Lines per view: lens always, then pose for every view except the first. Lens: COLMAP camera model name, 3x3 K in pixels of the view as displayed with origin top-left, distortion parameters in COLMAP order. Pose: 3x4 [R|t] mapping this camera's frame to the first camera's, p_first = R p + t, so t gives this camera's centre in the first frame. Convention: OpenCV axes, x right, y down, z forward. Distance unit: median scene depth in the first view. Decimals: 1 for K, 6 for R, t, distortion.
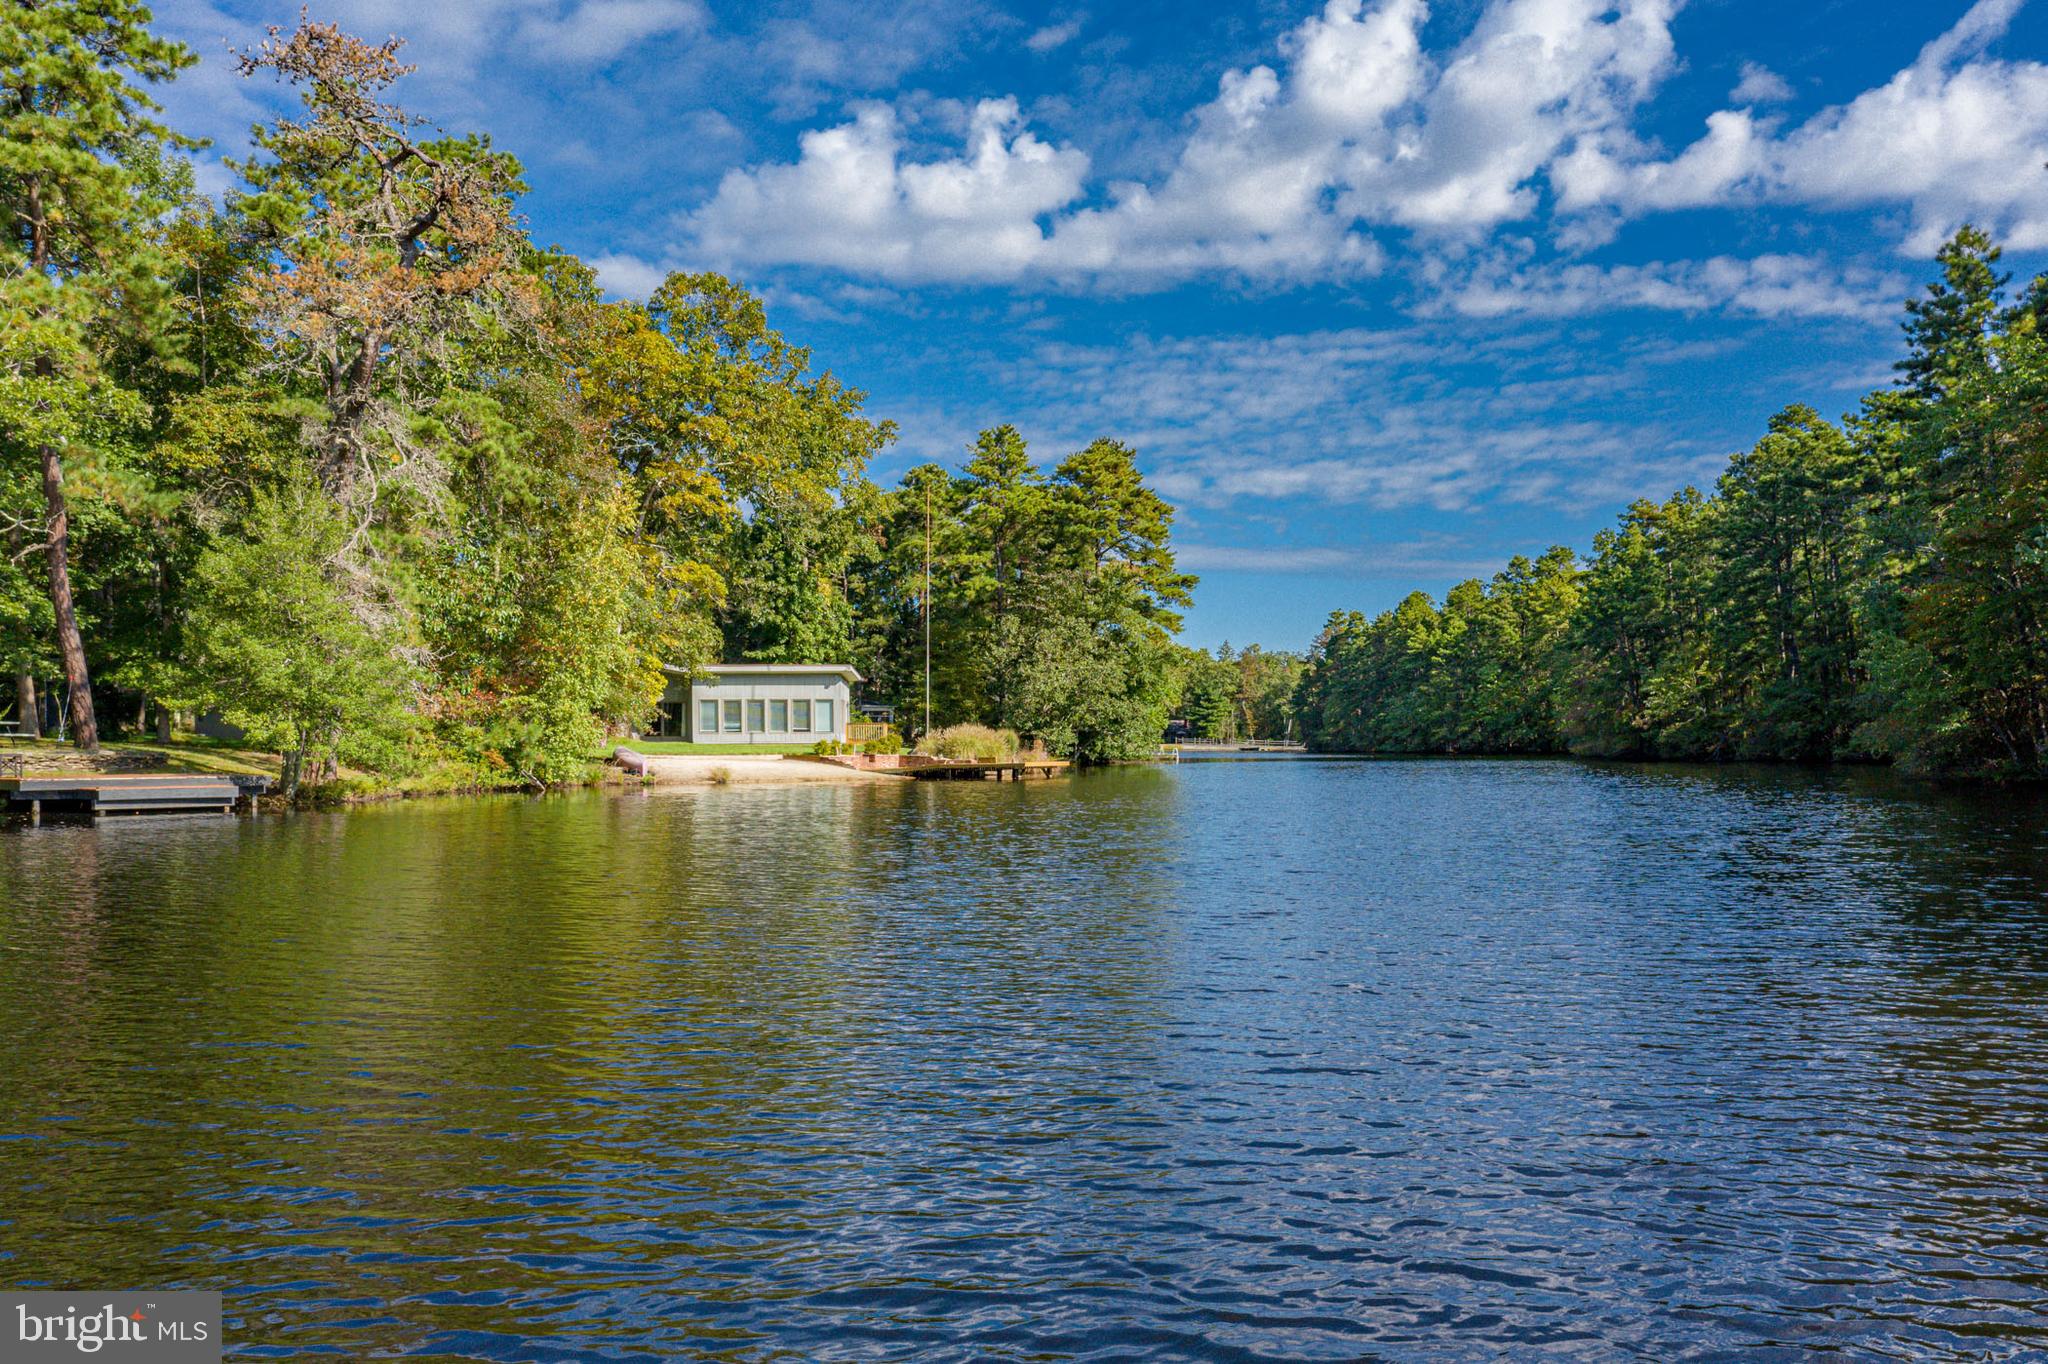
lens RADIAL K [[1639.4, 0, 1018.6], [0, 1639.4, 691.9], [0, 0, 1]] dist [0.001152, 0.001635]
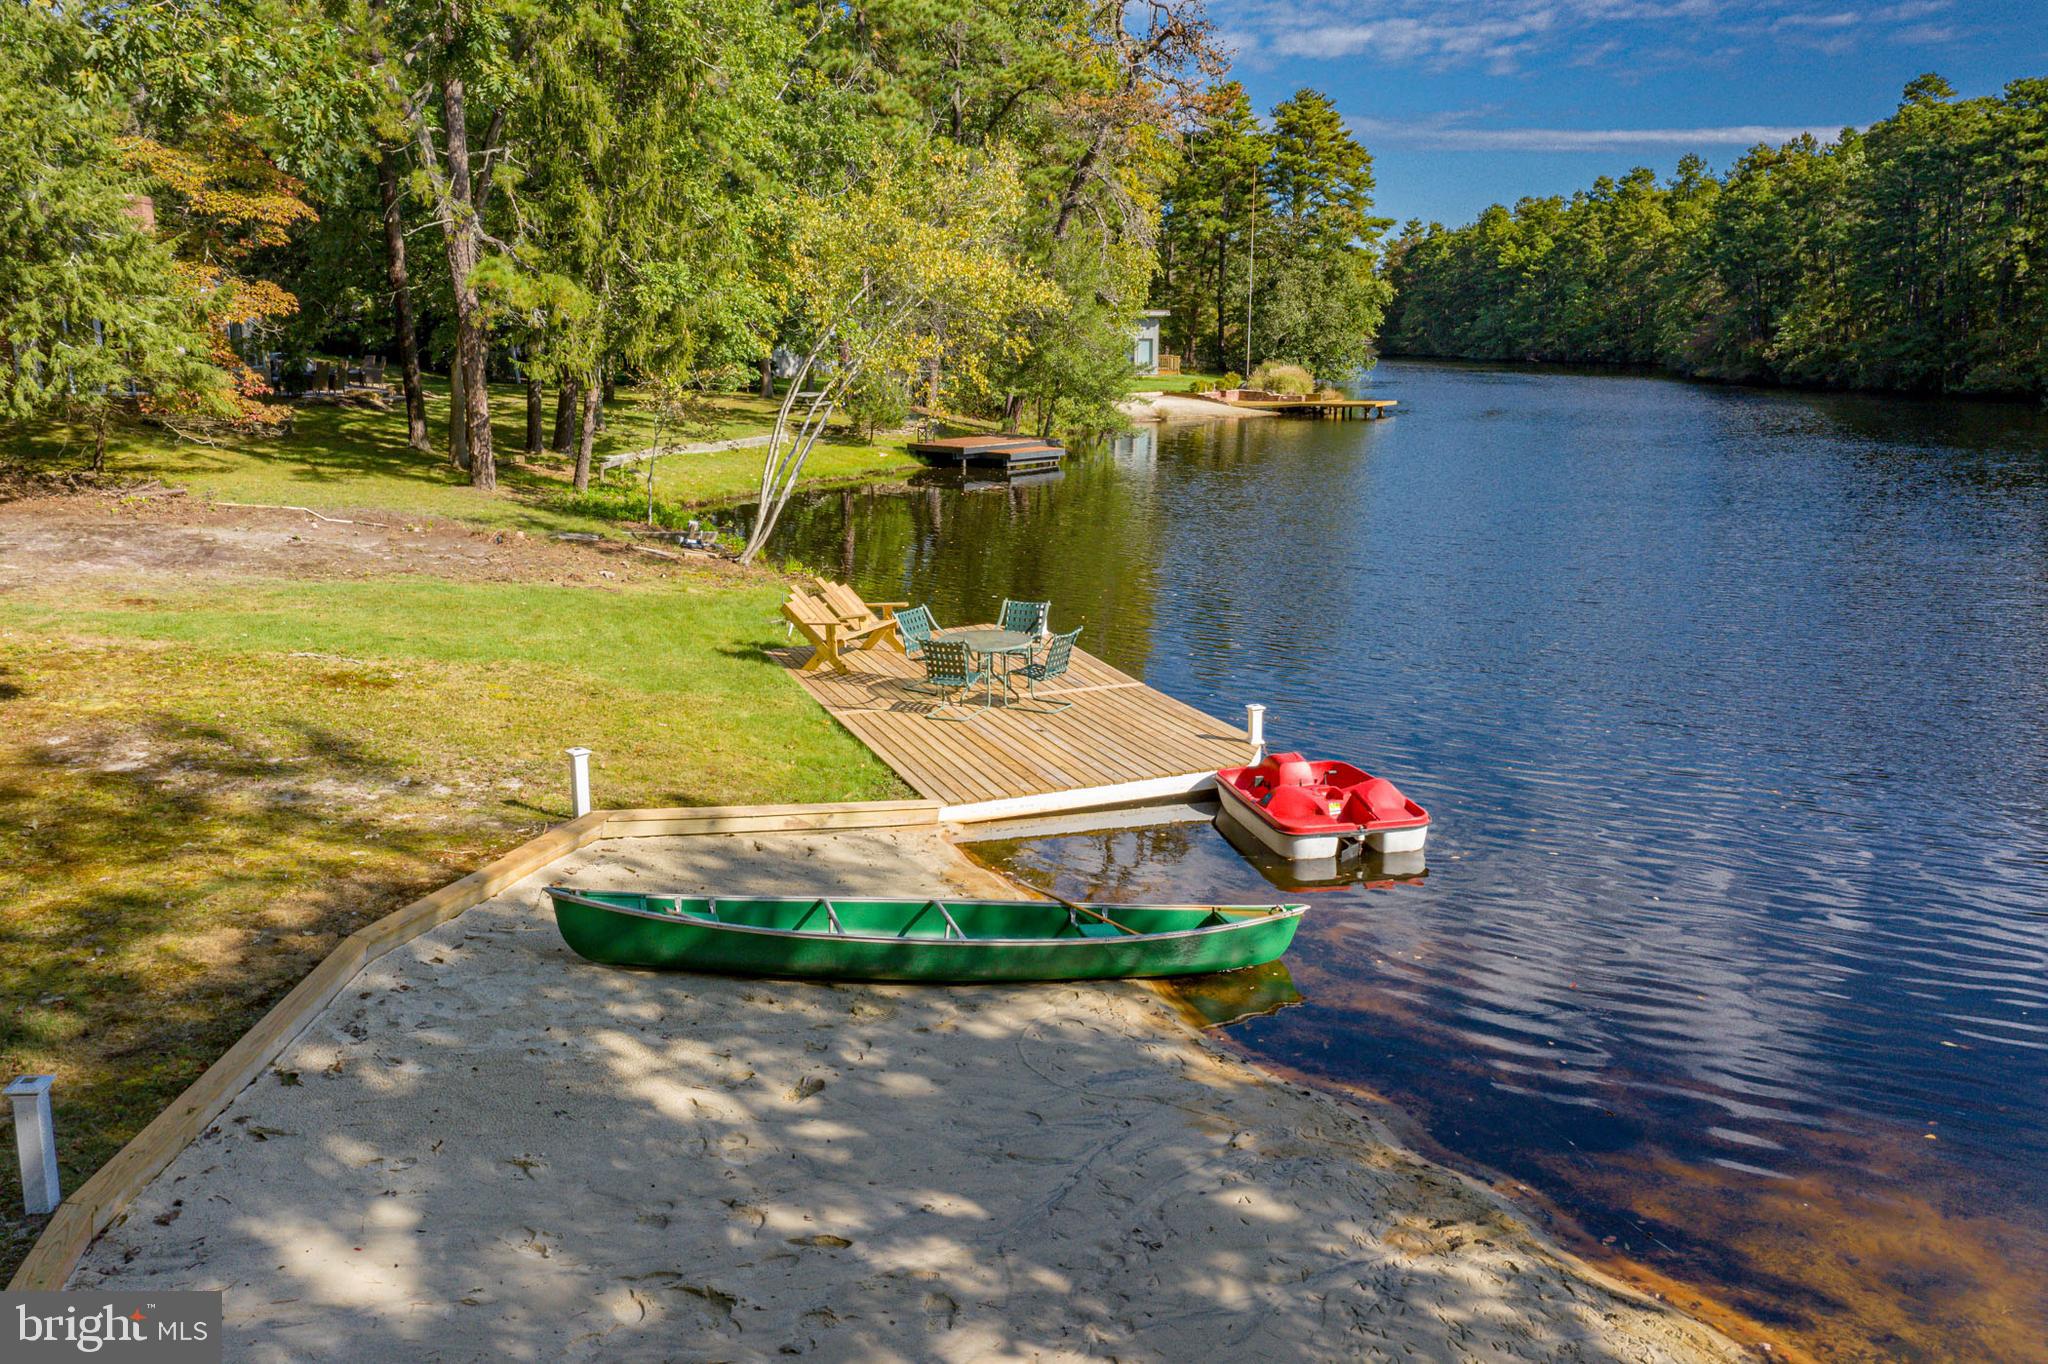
lens RADIAL K [[1609.4, 0, 1023.1], [0, 1609.4, 577.1], [0, 0, 1]] dist [-0.003743, -0.003873]
pose [[0.999852, 0.012814, 0.011495, -0.129723], [-0.014735, 0.982331, 0.186572, -0.025252], [-0.008901, -0.186714, 0.982374, -0.120923]]
